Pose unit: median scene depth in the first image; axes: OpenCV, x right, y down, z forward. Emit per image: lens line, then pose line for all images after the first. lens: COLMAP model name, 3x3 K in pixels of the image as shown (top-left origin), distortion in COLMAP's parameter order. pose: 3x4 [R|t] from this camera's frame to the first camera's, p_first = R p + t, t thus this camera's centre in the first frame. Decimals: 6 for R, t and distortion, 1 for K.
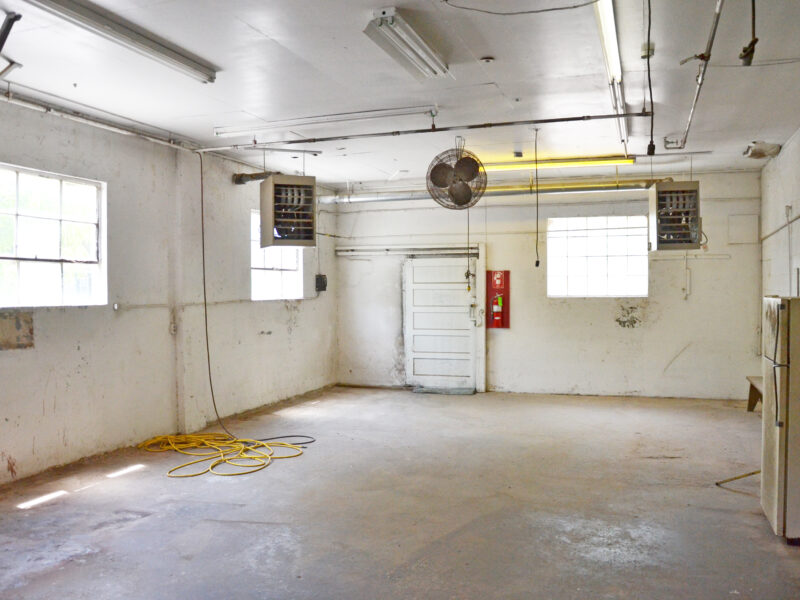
lens RADIAL K [[728.5, 0, 401.0], [0, 728.5, 295.7], [0, 0, 1]] dist [-0.100246, 0.000000]
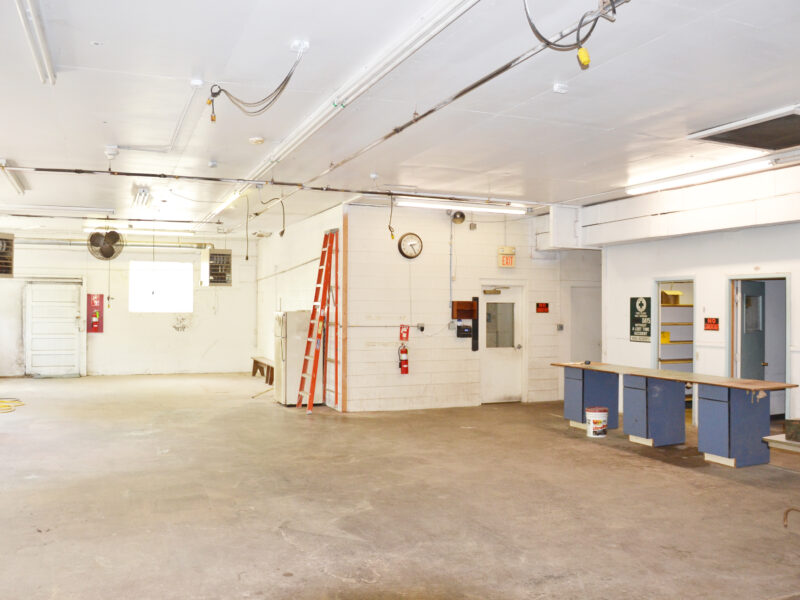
lens RADIAL K [[728.5, 0, 400.1], [0, 728.5, 301.7], [0, 0, 1]] dist [-0.100246, 0.000000]
pose [[0.756327, 0.017564, 0.653958, -0.358590], [-0.005676, 0.999778, -0.020288, 0.007249], [-0.654169, 0.011633, 0.756259, -0.527369]]
